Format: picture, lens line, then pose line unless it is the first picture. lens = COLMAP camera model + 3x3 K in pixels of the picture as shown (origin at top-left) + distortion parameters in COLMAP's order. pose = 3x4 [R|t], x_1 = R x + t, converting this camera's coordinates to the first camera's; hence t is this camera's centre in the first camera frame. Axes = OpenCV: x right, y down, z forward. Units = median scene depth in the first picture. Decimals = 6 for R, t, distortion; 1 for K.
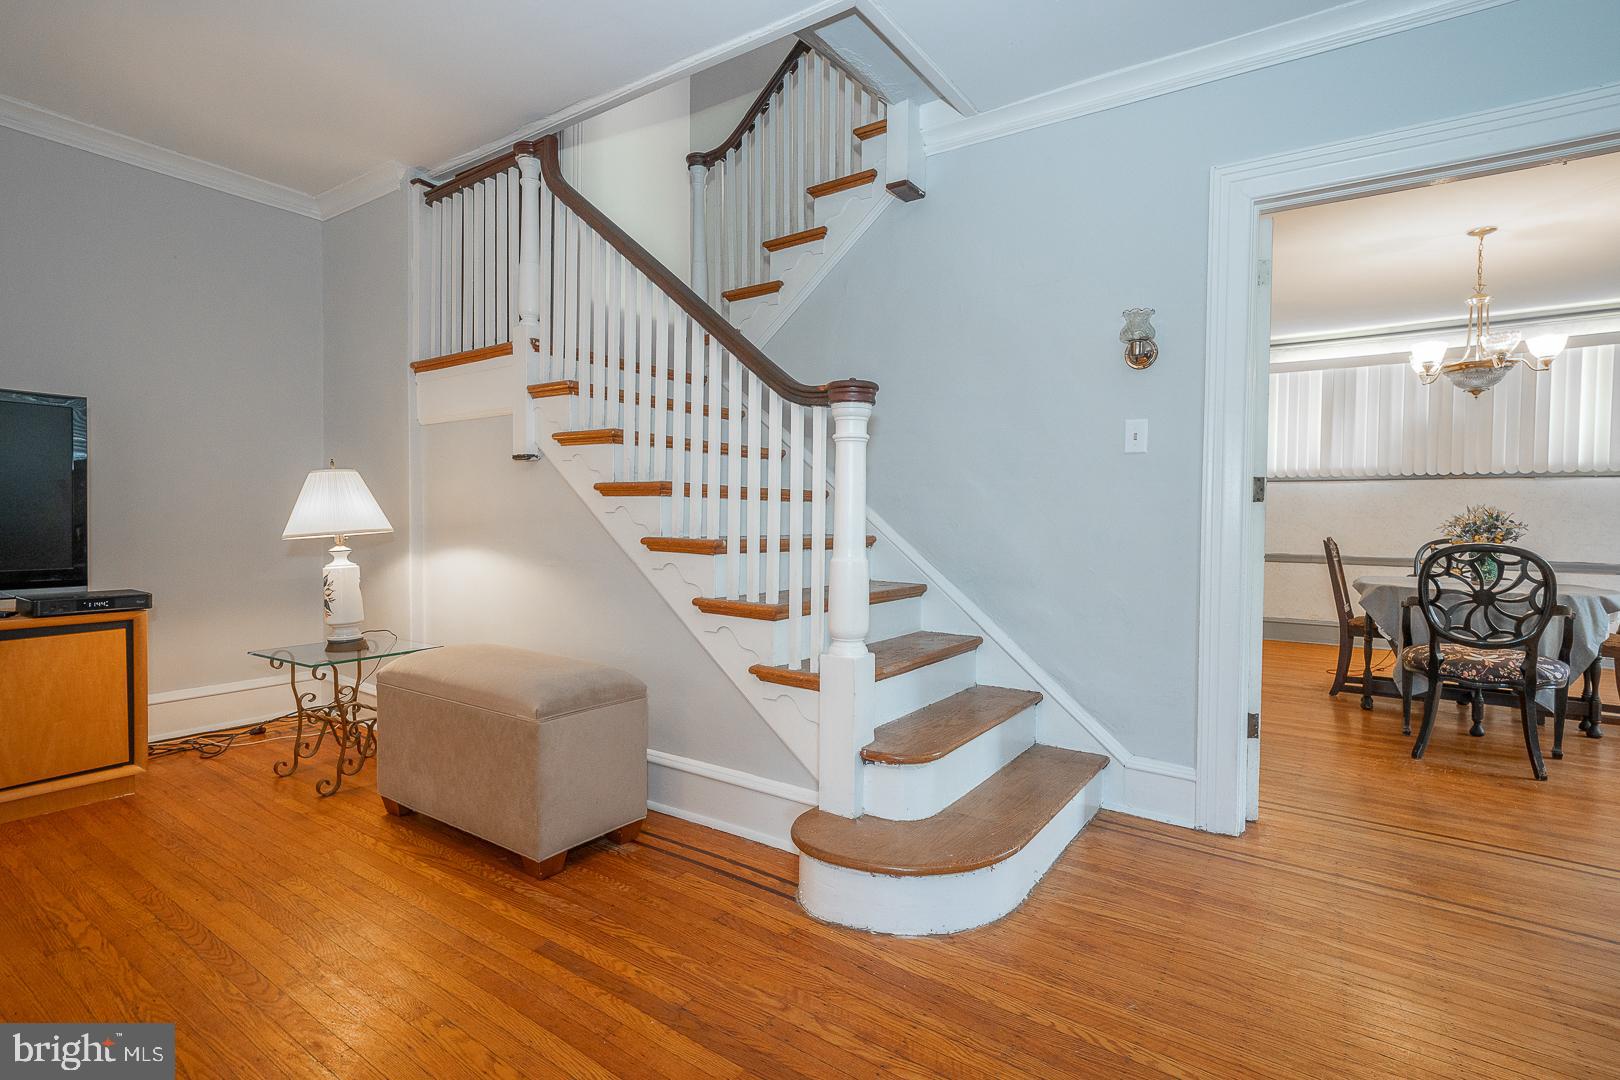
lens RADIAL K [[765.7, 0, 808.2], [0, 765.7, 532.5], [0, 0, 1]] dist [0.002148, 0.001040]
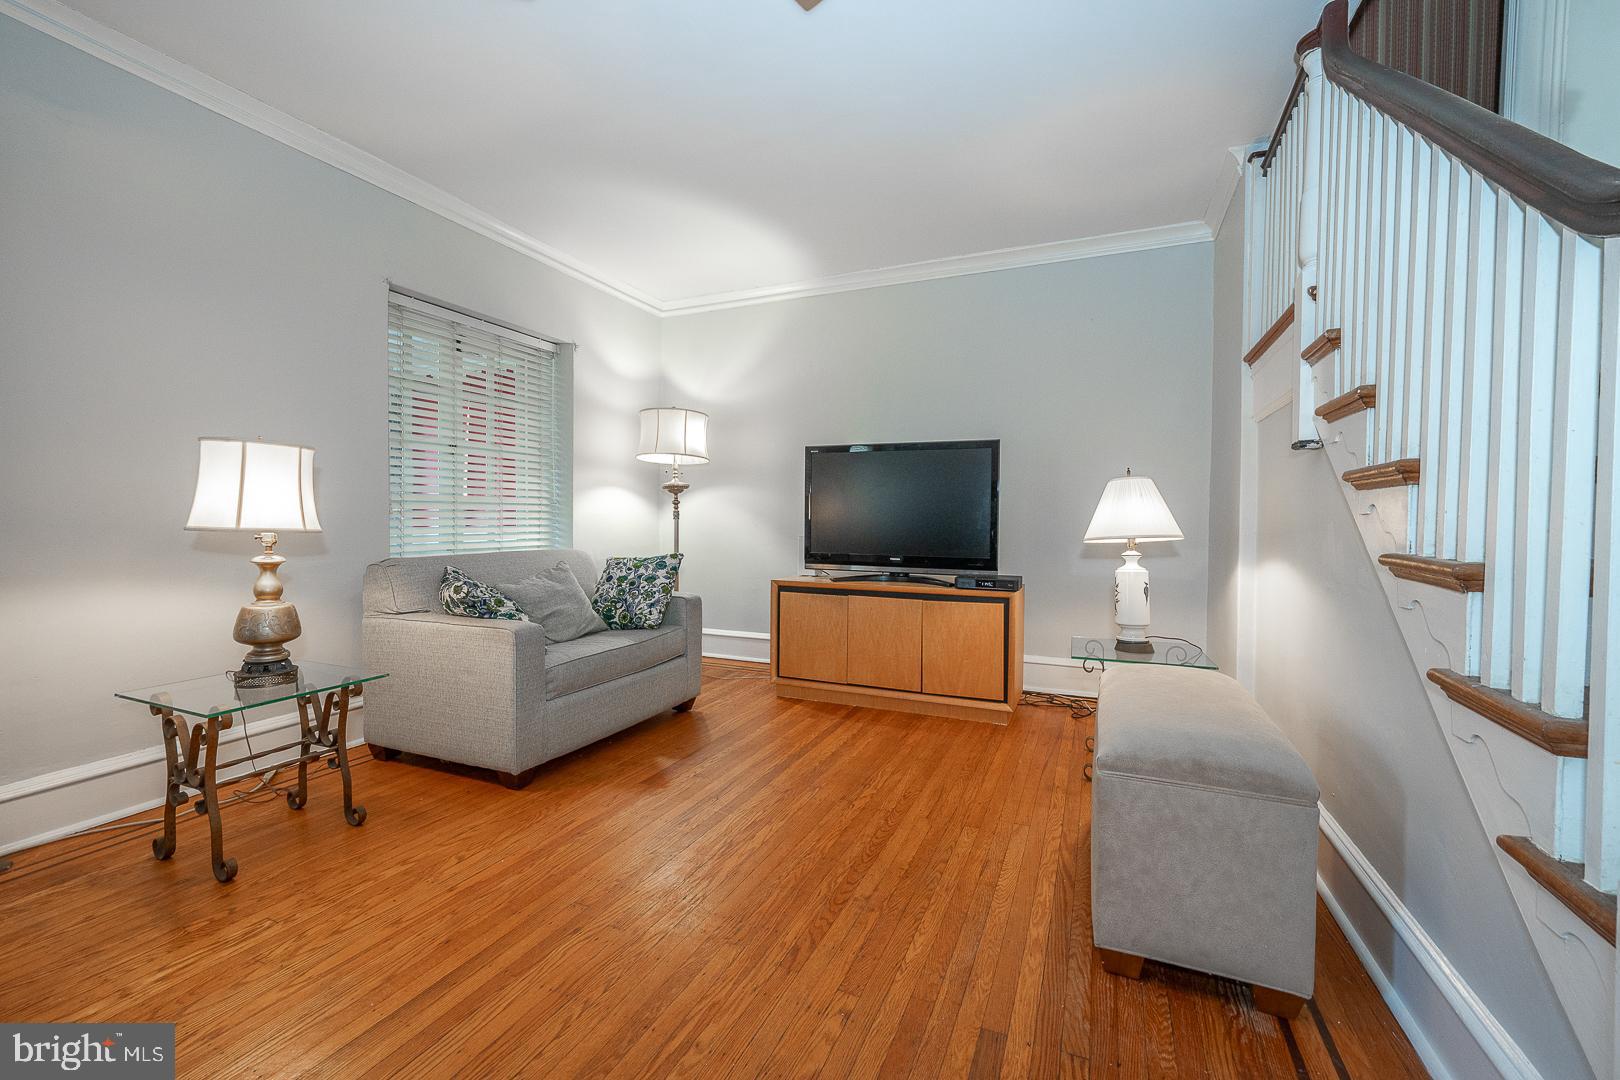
lens RADIAL K [[658.9, 0, 808.1], [0, 658.9, 532.4], [0, 0, 1]] dist [-0.011776, 0.000307]
pose [[0.187785, 0.012584, -0.982130, 0.174003], [-0.025808, 0.999636, 0.007874, -0.002683], [0.981871, 0.023868, 0.188041, 0.369209]]
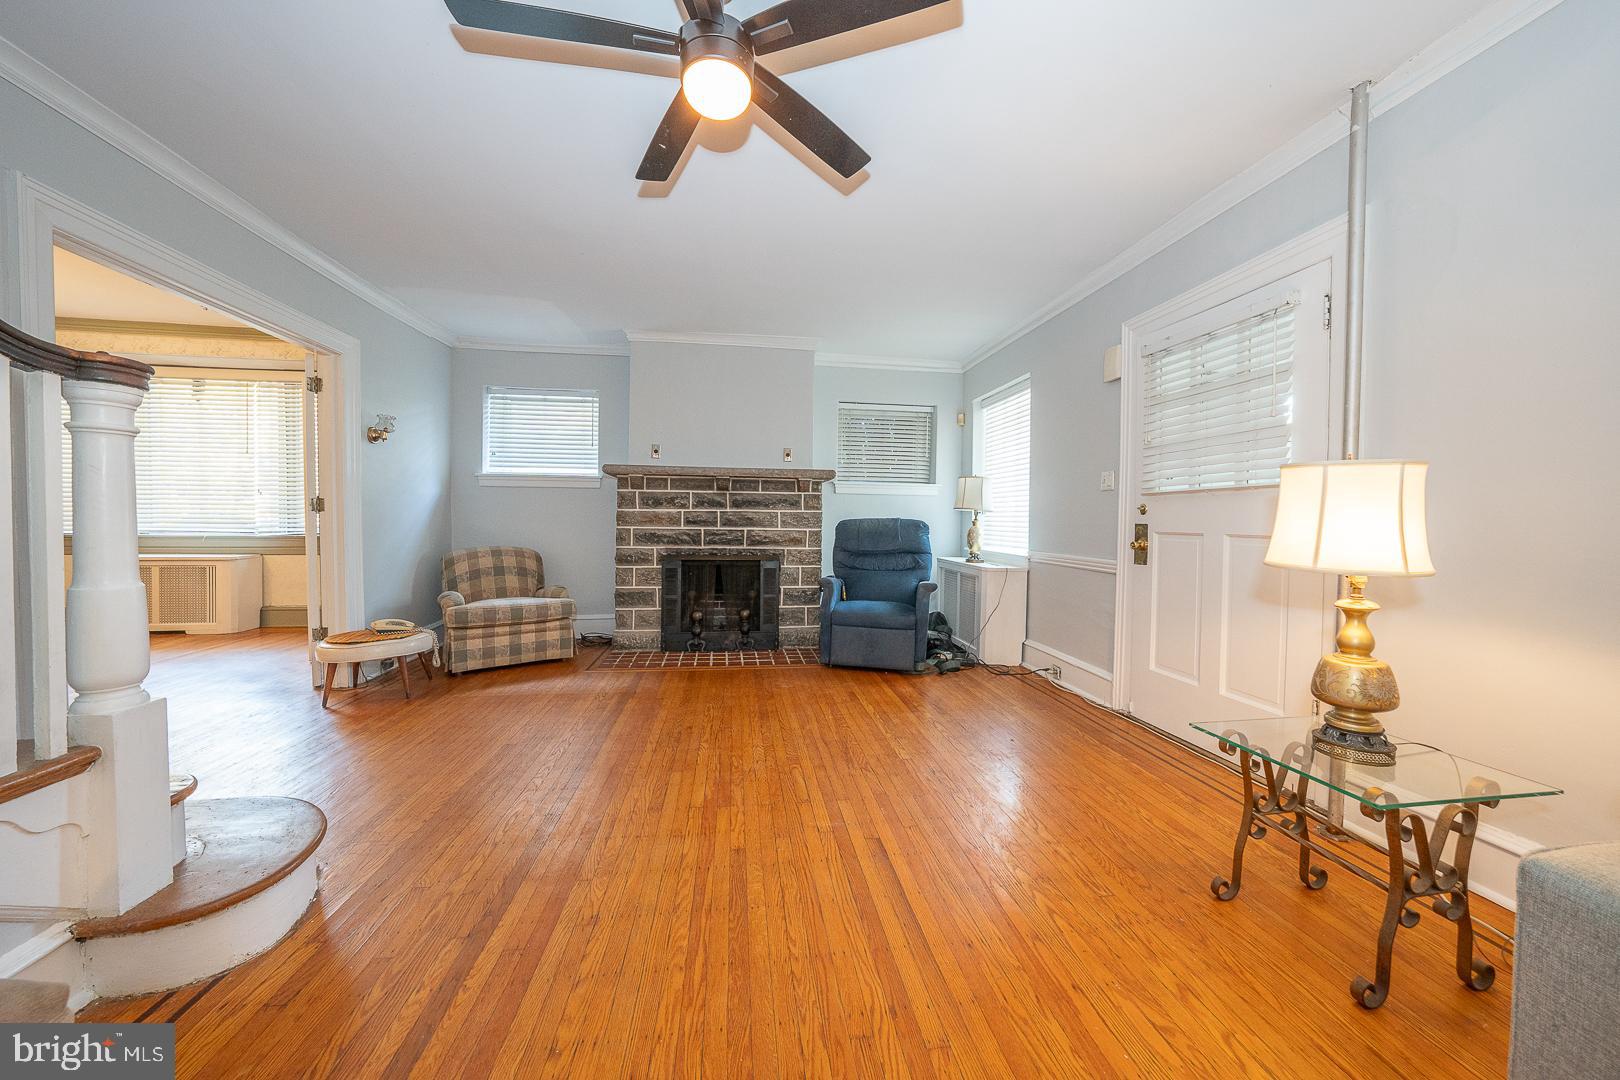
lens RADIAL K [[555.3, 0, 813.2], [0, 555.3, 533.6], [0, 0, 1]] dist [-0.028418, 0.005345]
pose [[-0.681480, -0.040854, 0.730696, -0.570108], [-0.005175, 0.998685, 0.051010, -0.034232], [-0.731819, 0.030981, -0.680795, 0.579595]]
